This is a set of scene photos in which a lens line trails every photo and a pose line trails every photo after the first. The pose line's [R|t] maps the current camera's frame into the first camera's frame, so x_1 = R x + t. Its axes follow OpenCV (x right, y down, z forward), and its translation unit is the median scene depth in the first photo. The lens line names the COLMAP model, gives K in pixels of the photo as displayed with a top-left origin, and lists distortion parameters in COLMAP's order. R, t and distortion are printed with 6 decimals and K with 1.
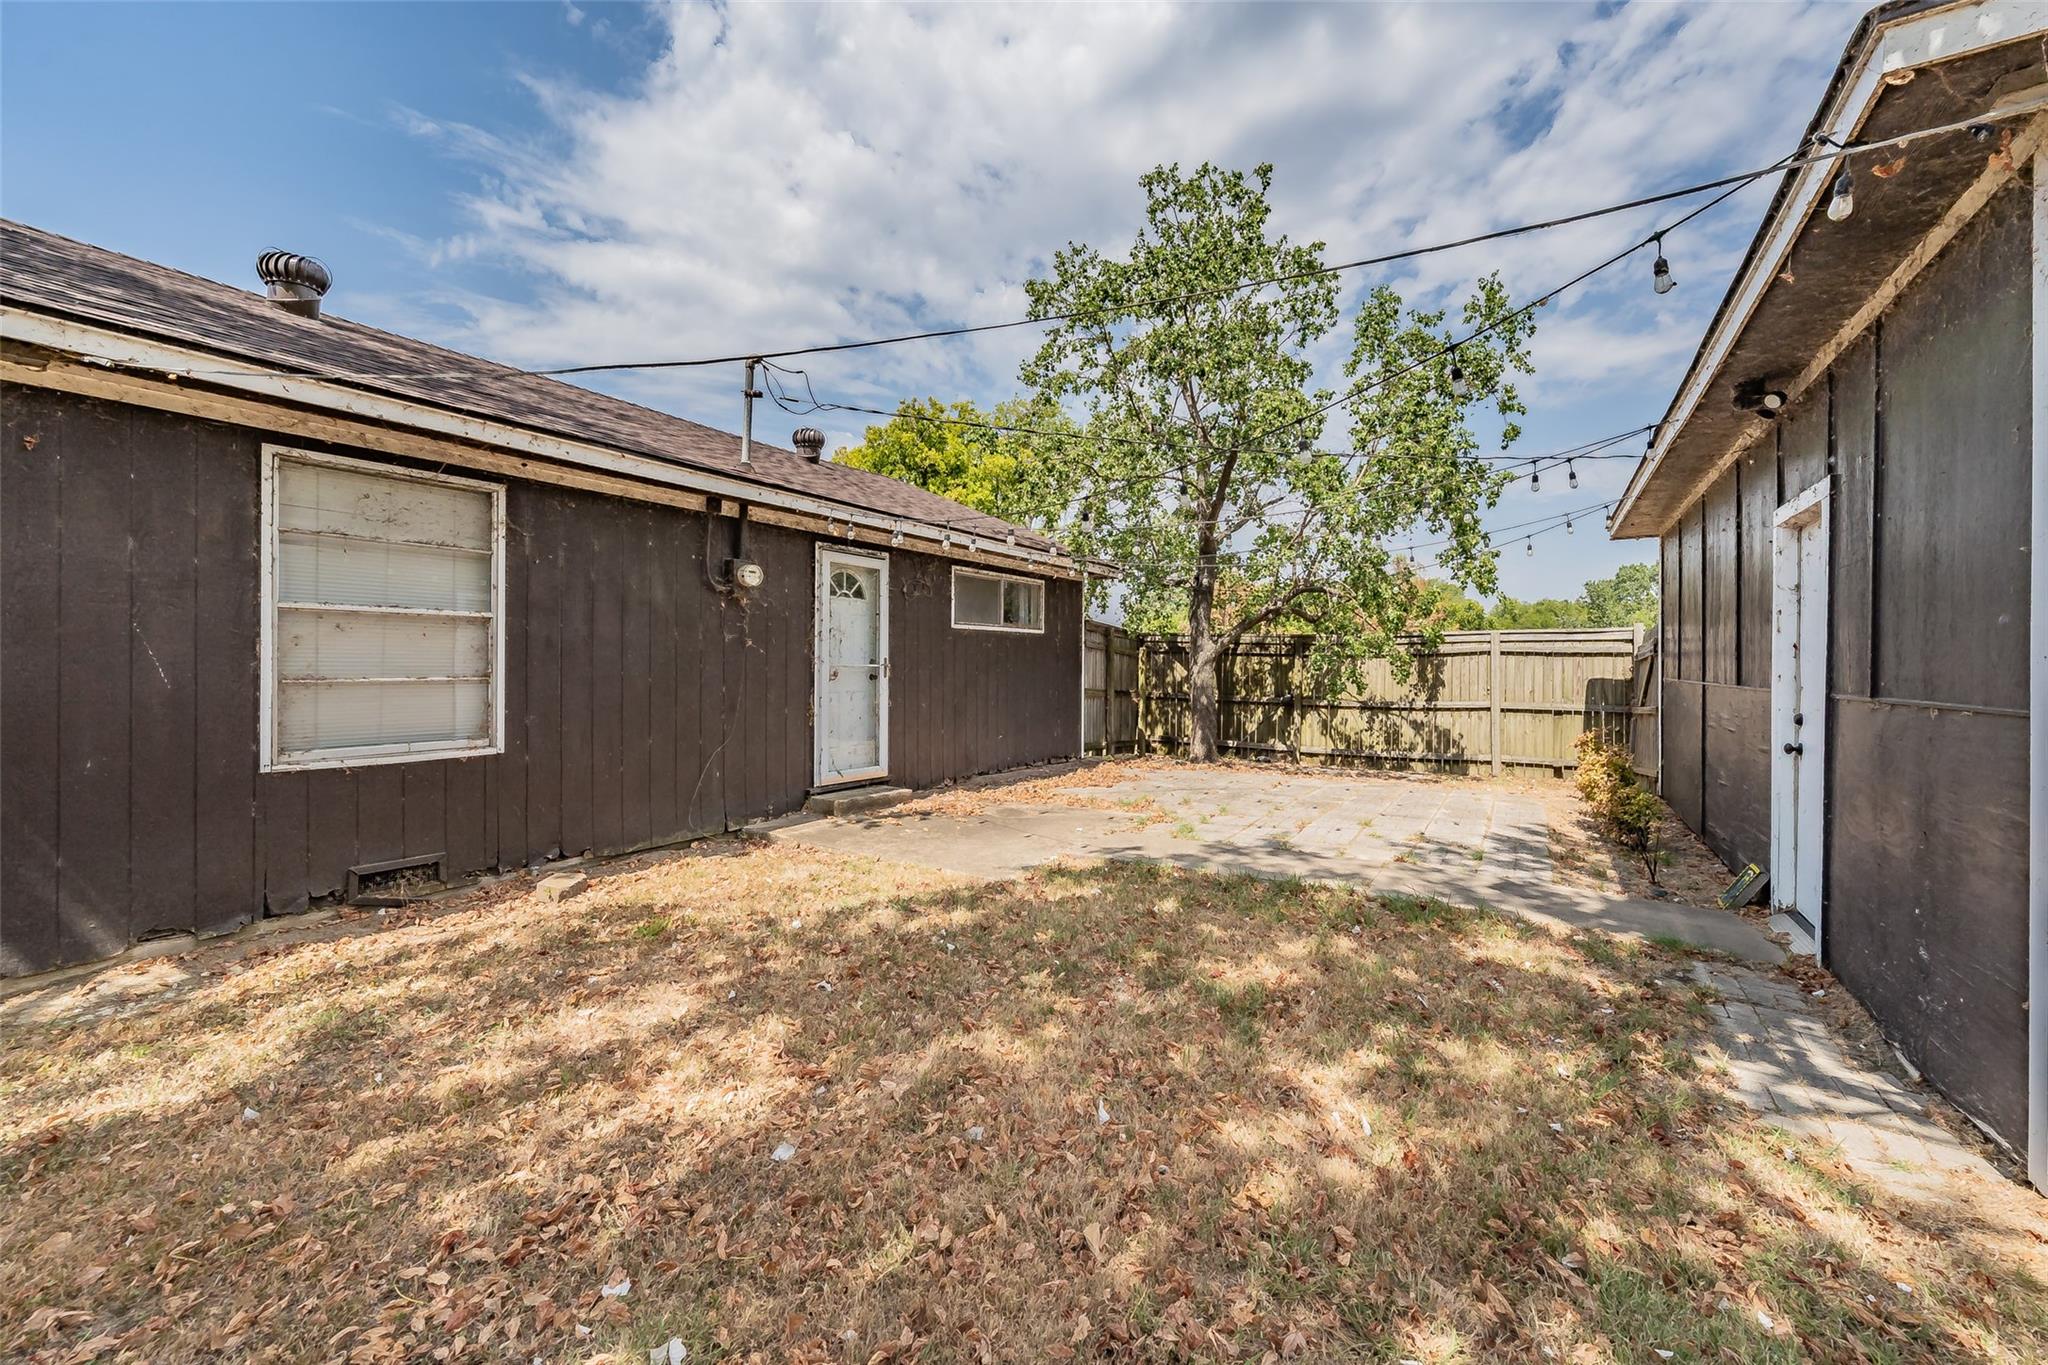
lens RADIAL K [[791.5, 0, 1017.4], [0, 791.5, 667.4], [0, 0, 1]] dist [0.000718, 0.000008]
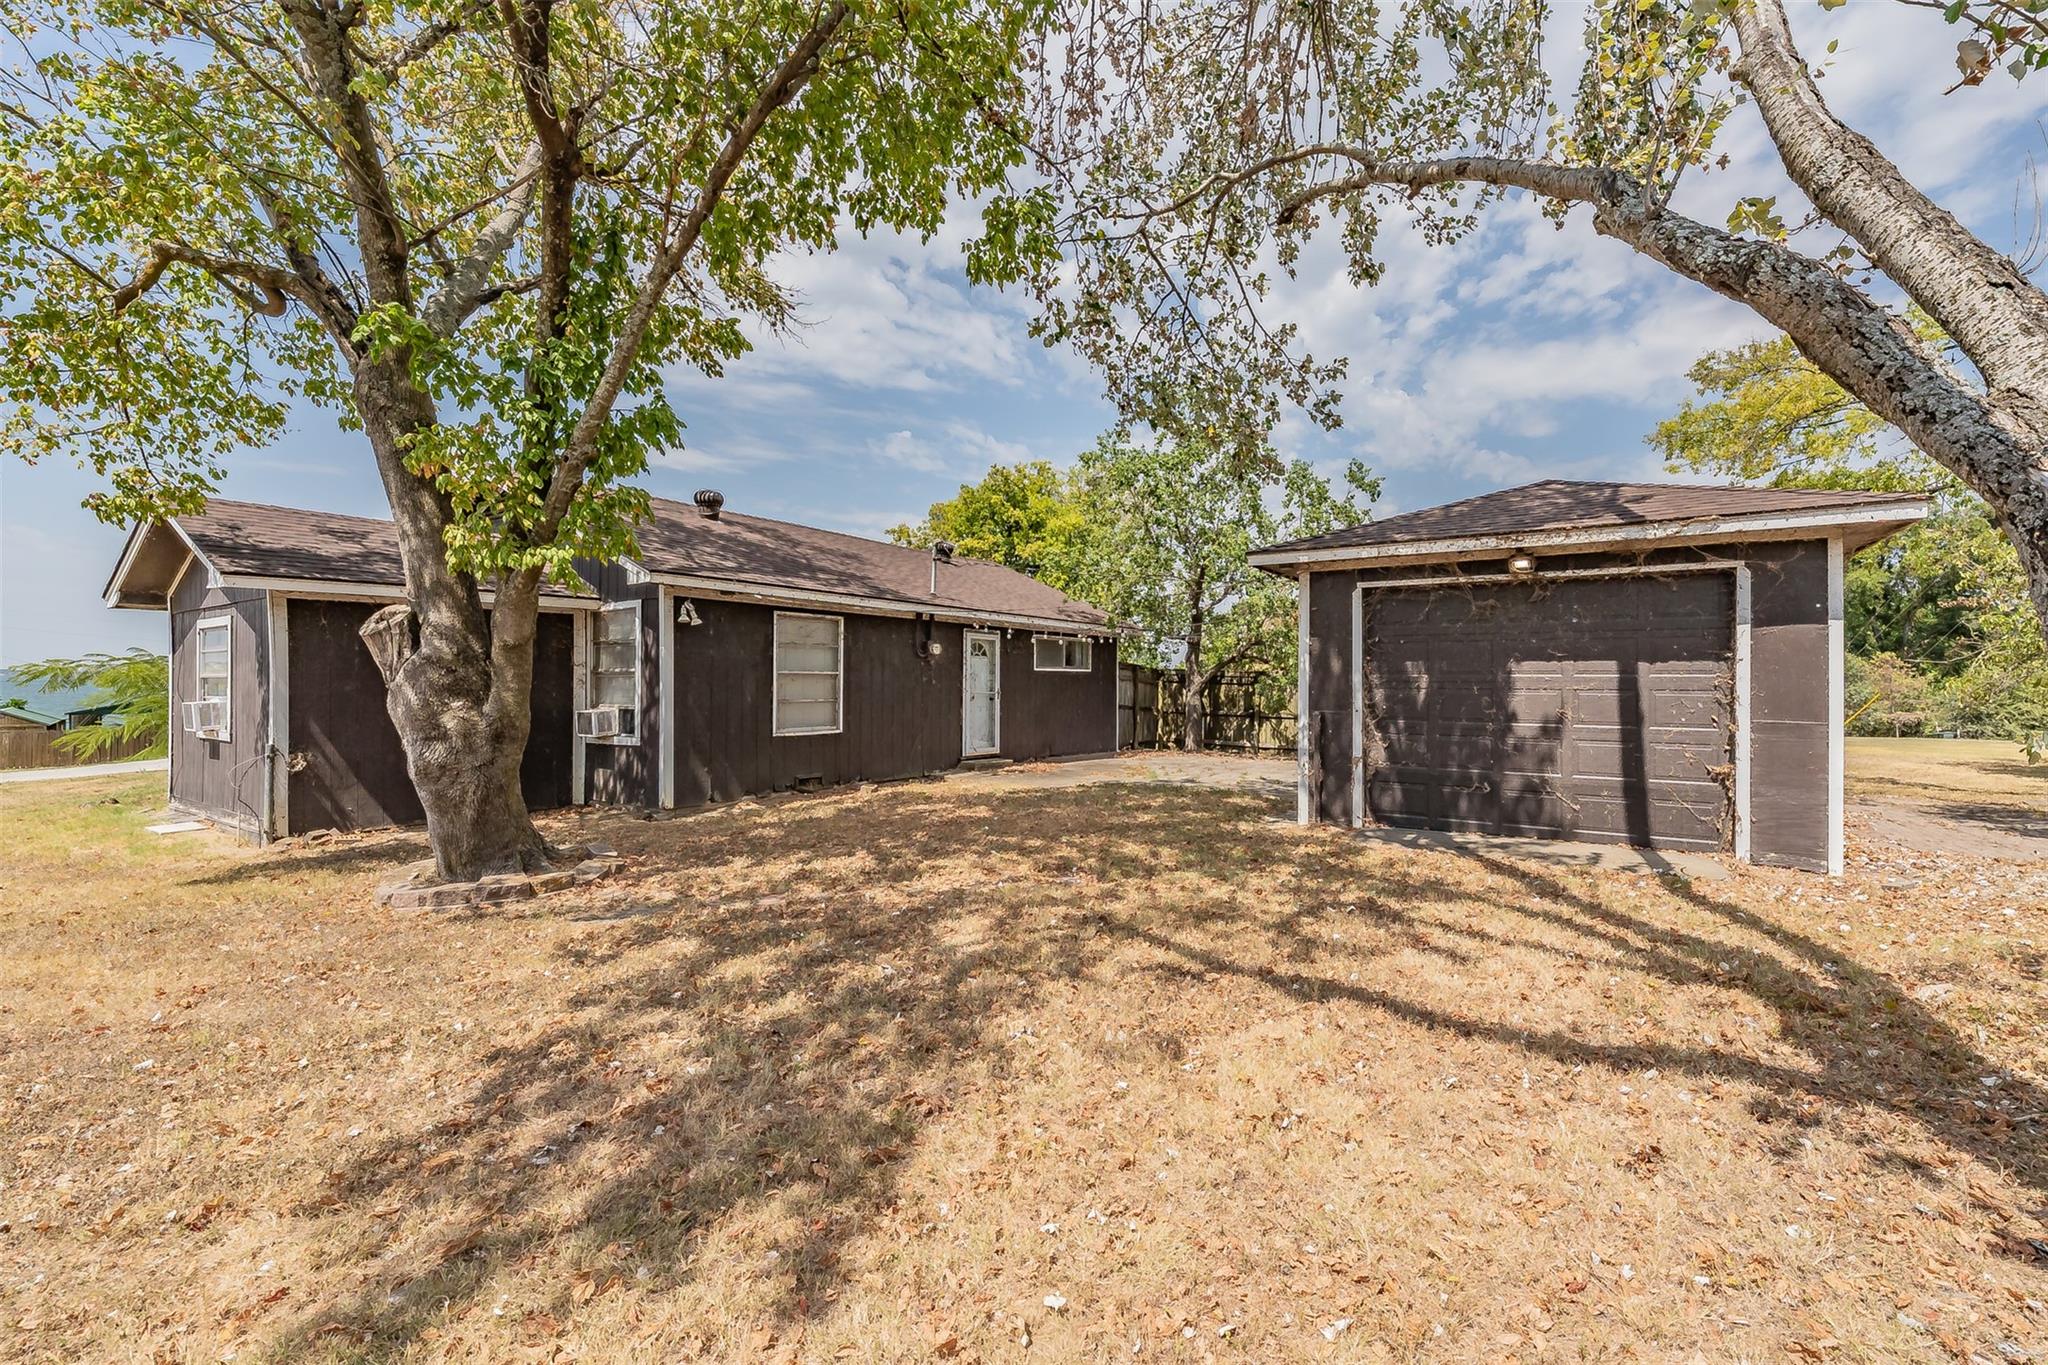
lens RADIAL K [[797.2, 0, 1022.8], [0, 797.2, 681.8], [0, 0, 1]] dist [-0.008055, 0.000985]
pose [[0.995682, 0.001944, -0.092807, 0.046474], [-0.002196, 0.999994, -0.002609, -0.017674], [0.092801, 0.002801, 0.995681, -0.634573]]
